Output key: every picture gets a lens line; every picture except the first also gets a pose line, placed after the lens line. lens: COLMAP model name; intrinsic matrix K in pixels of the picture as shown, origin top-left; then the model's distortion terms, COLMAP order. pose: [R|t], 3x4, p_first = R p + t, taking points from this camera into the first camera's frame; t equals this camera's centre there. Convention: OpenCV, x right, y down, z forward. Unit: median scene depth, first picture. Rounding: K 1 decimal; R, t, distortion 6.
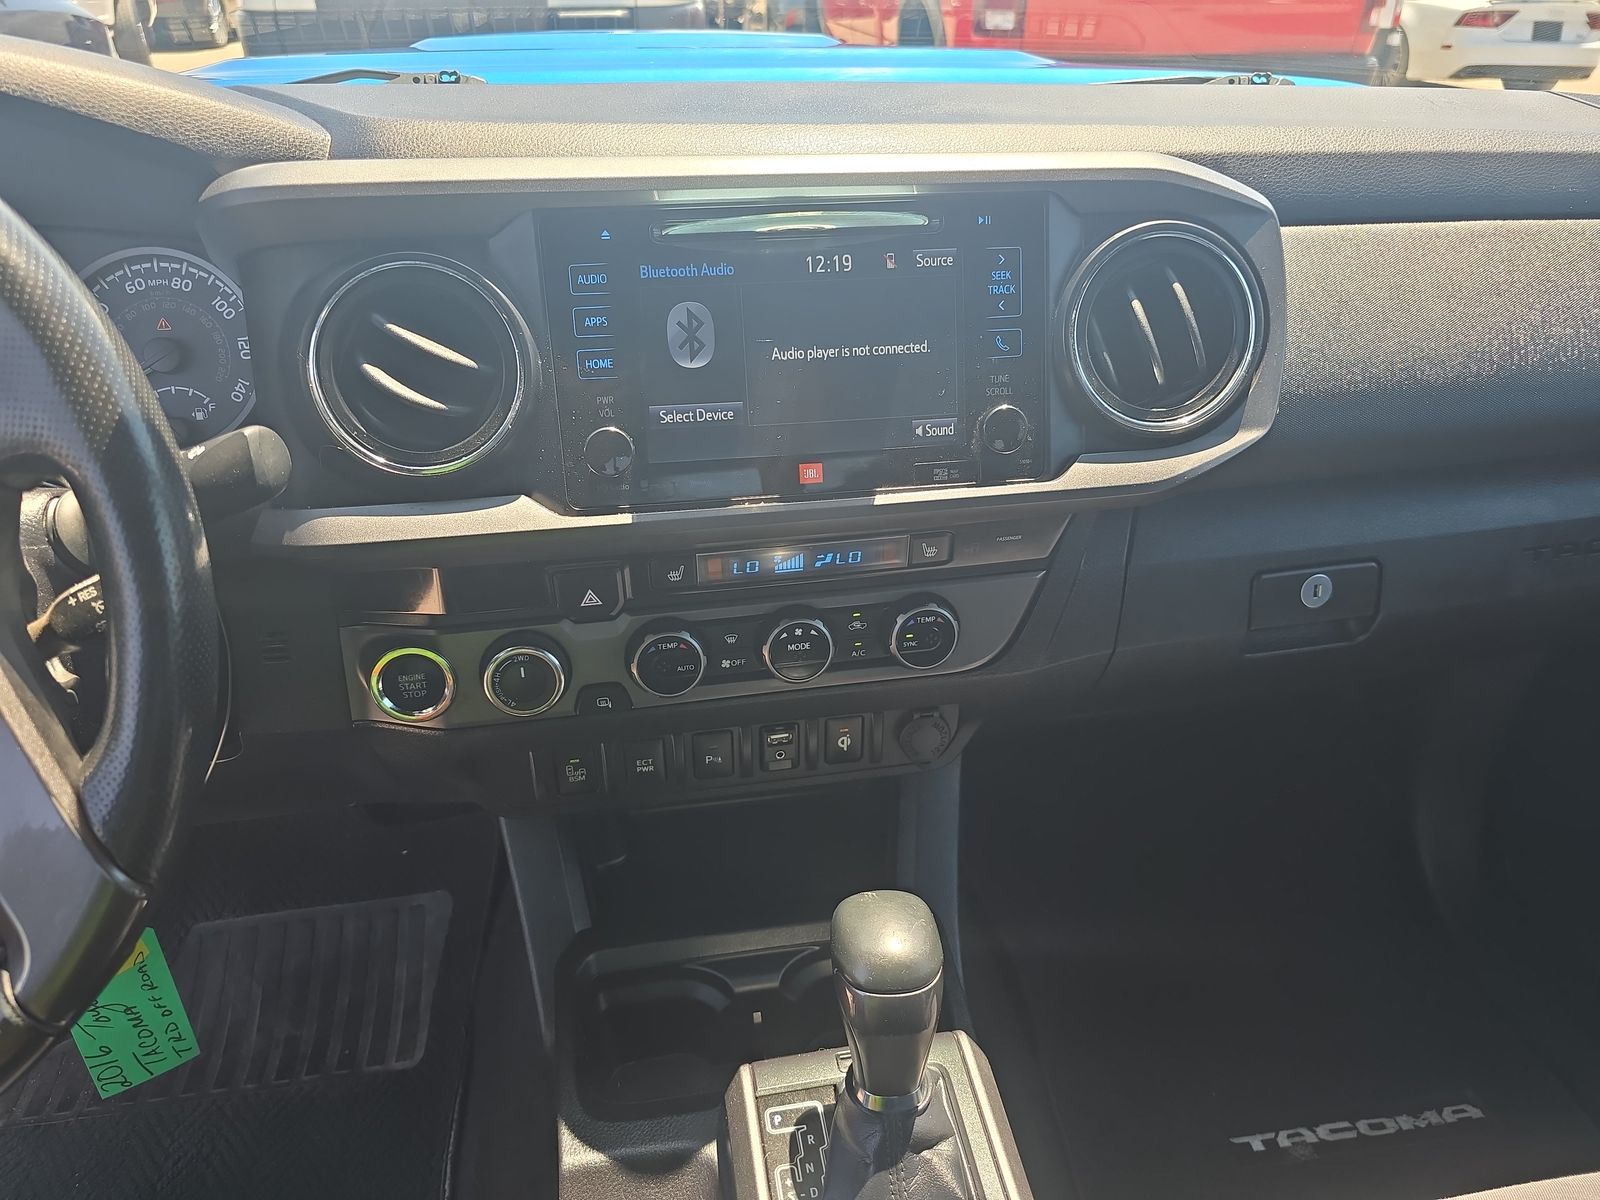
lens RADIAL K [[1061.6, 0, 803.8], [0, 1061.6, 590.7], [0, 0, 1]] dist [0.009105, -0.003708]
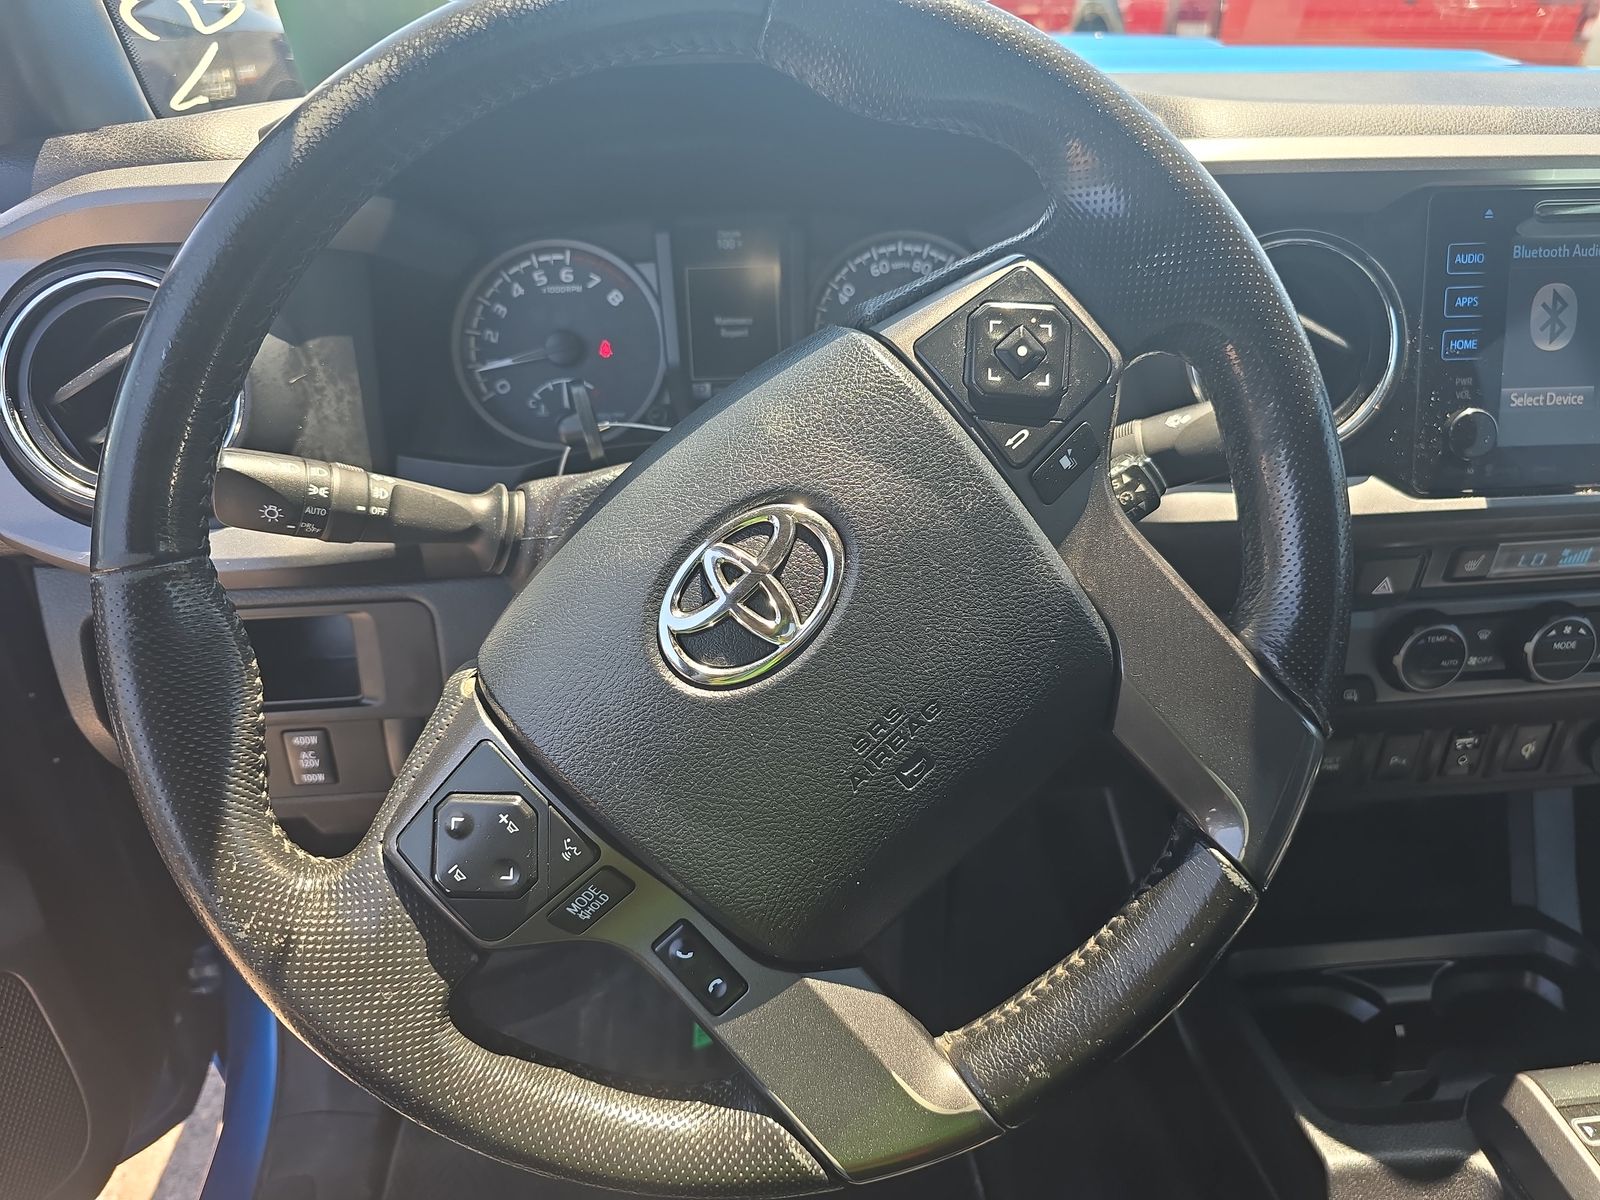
lens RADIAL K [[1071.4, 0, 797.8], [0, 1071.4, 604.7], [0, 0, 1]] dist [-0.000073, -0.002224]
pose [[0.996562, 0.034874, -0.075150, -0.645614], [-0.036095, 0.999237, -0.014949, 0.057203], [0.074571, 0.017610, 0.997060, -0.026752]]
